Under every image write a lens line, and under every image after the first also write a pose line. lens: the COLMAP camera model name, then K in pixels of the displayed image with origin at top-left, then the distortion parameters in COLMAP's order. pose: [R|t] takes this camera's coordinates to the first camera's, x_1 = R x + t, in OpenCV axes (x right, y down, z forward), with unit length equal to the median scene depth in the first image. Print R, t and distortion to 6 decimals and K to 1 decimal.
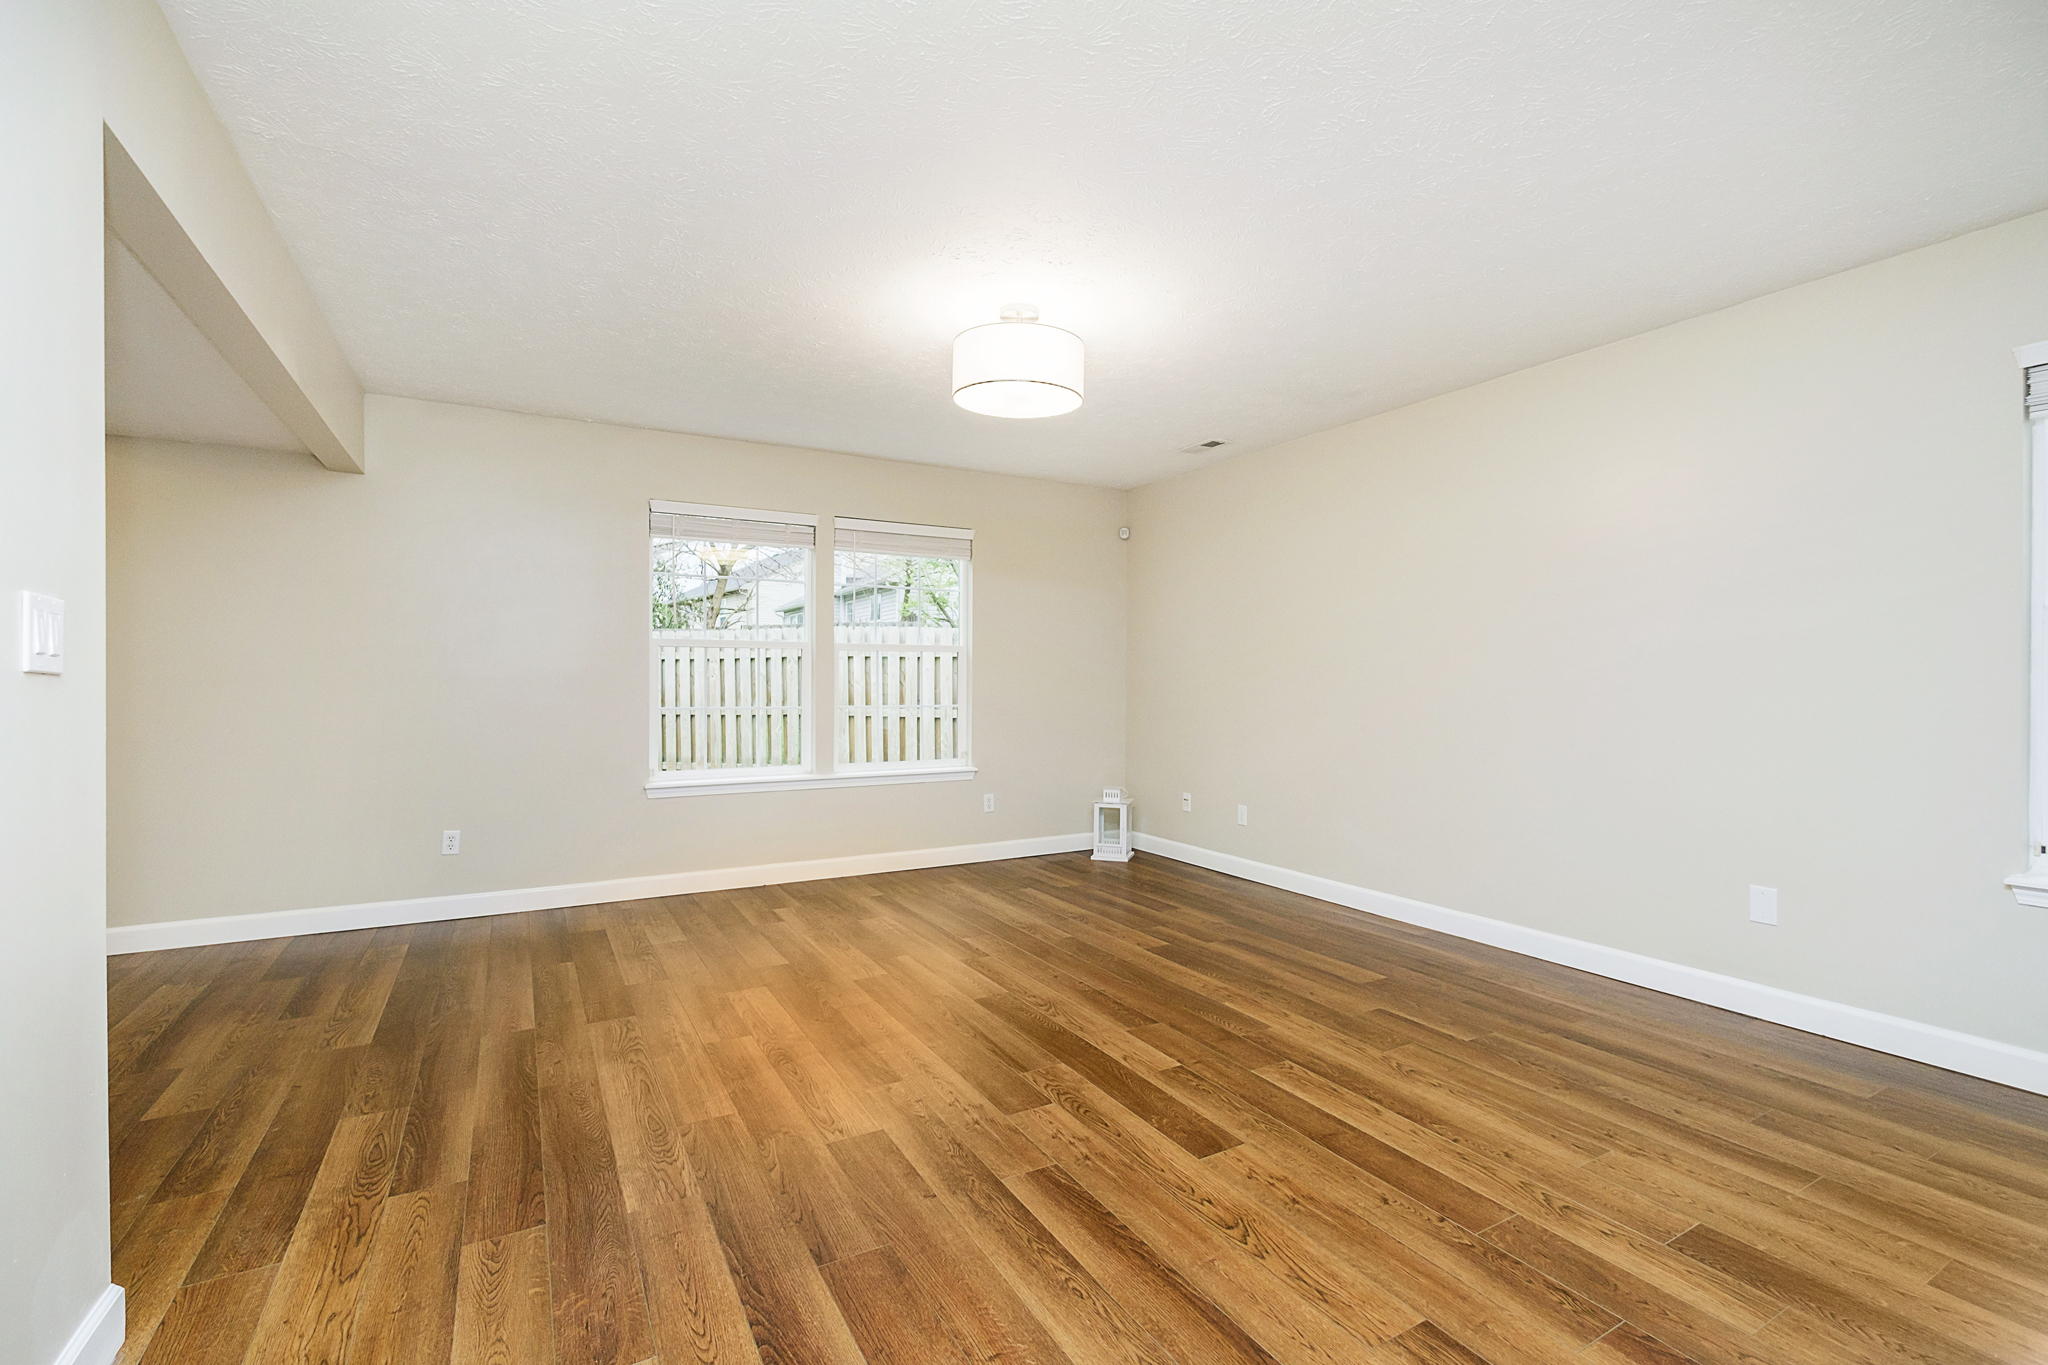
lens RADIAL K [[905.6, 0, 1024.1], [0, 905.6, 683.1], [0, 0, 1]] dist [0.000362, -0.000707]
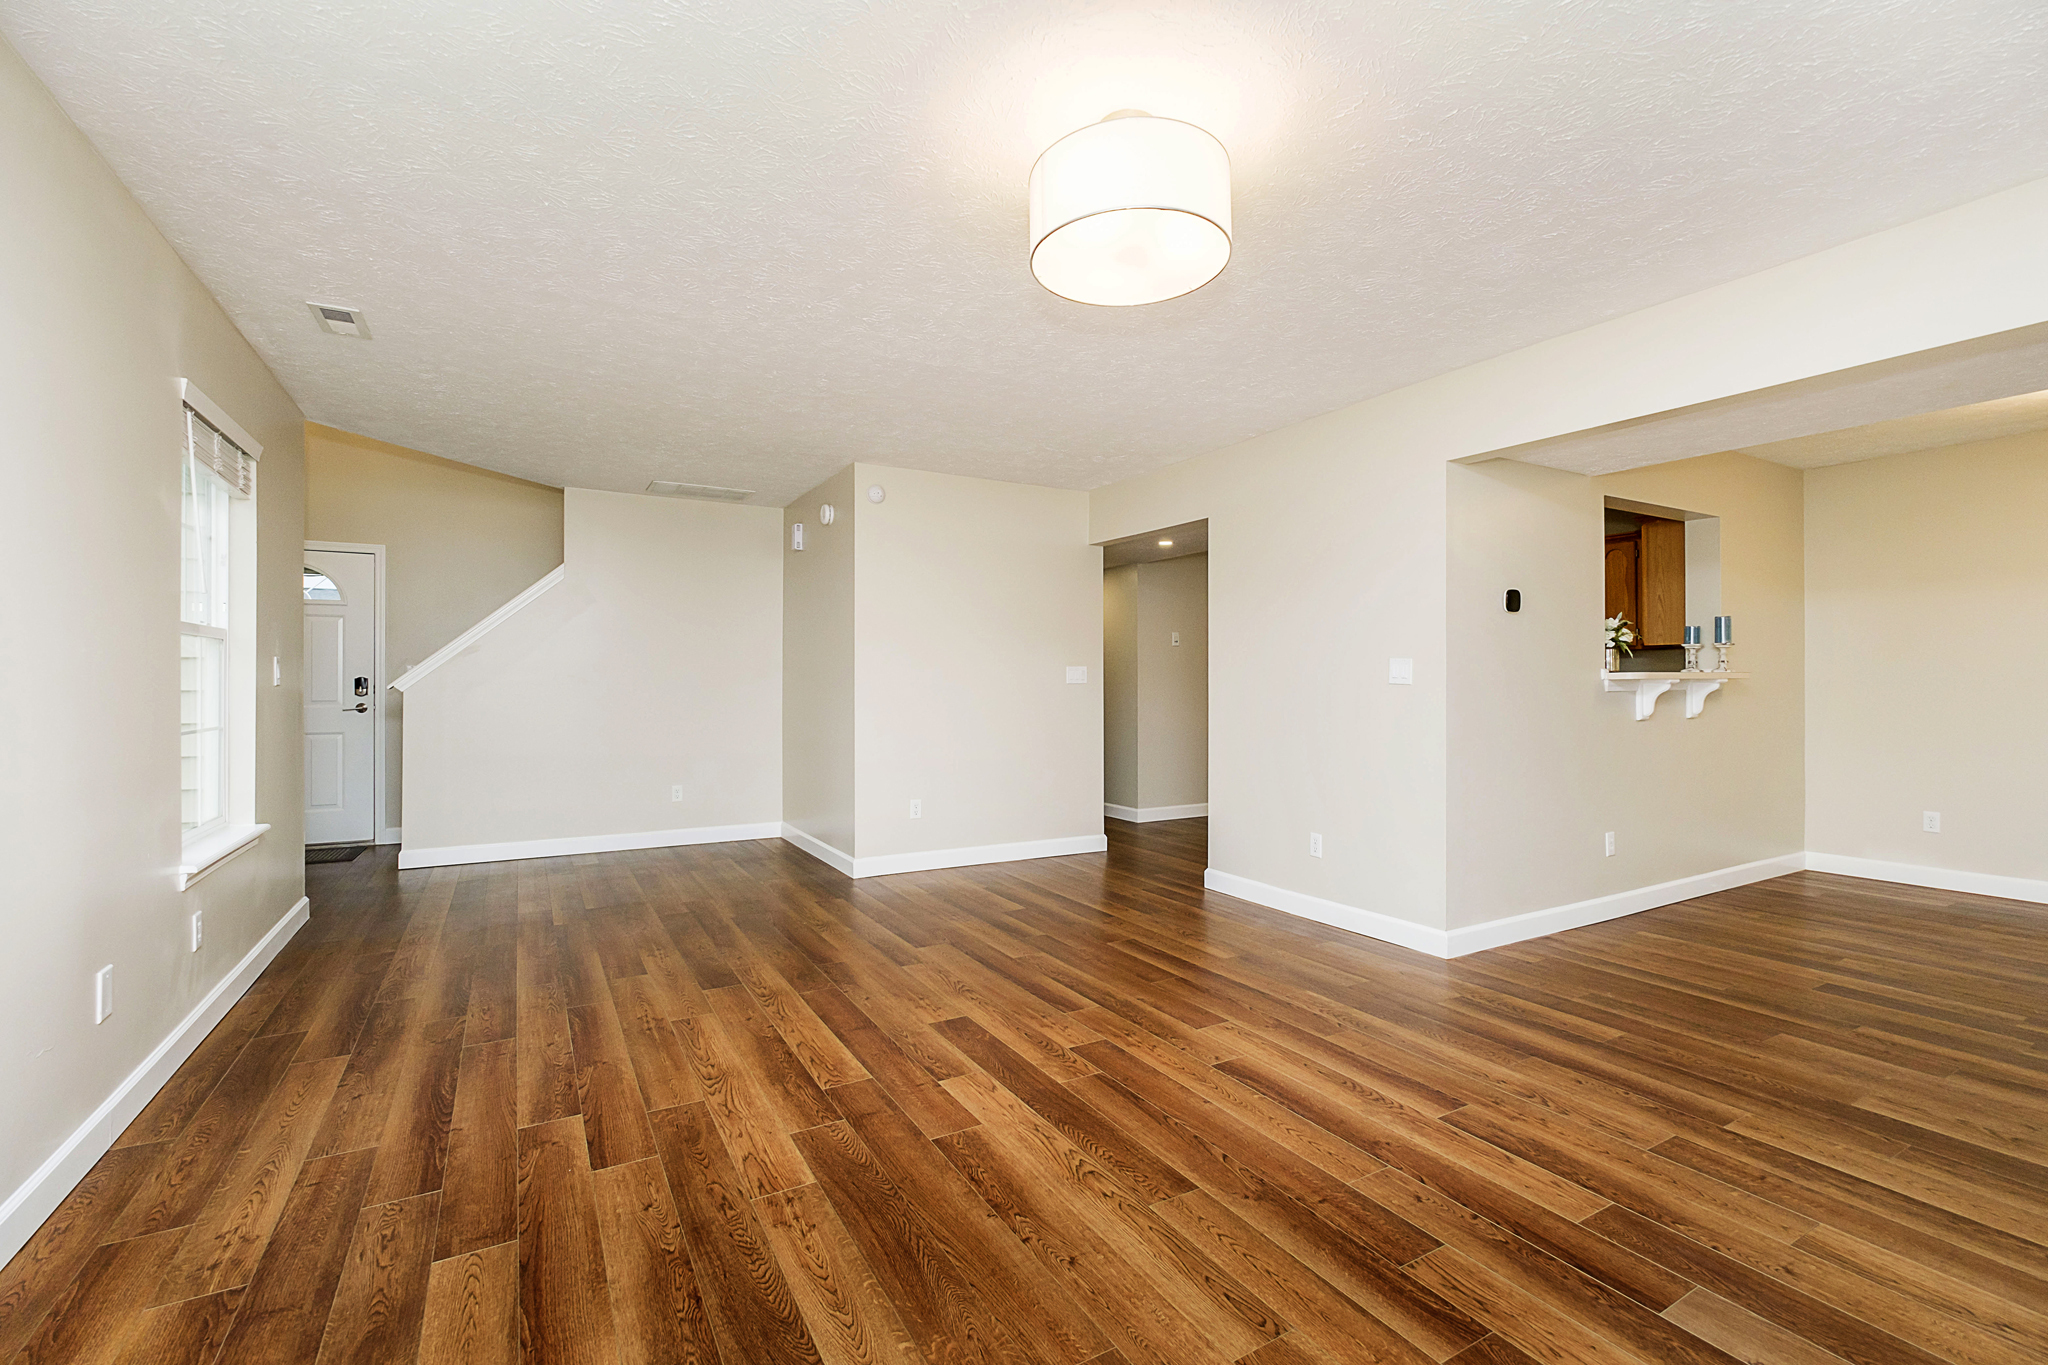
lens RADIAL K [[905.6, 0, 1026.6], [0, 905.6, 680.4], [0, 0, 1]] dist [0.000362, -0.000707]
pose [[-0.999992, -0.001921, -0.003575, 0.089260], [-0.001922, 0.999998, 0.000192, -0.012367], [0.003575, 0.000198, -0.999994, 2.125712]]
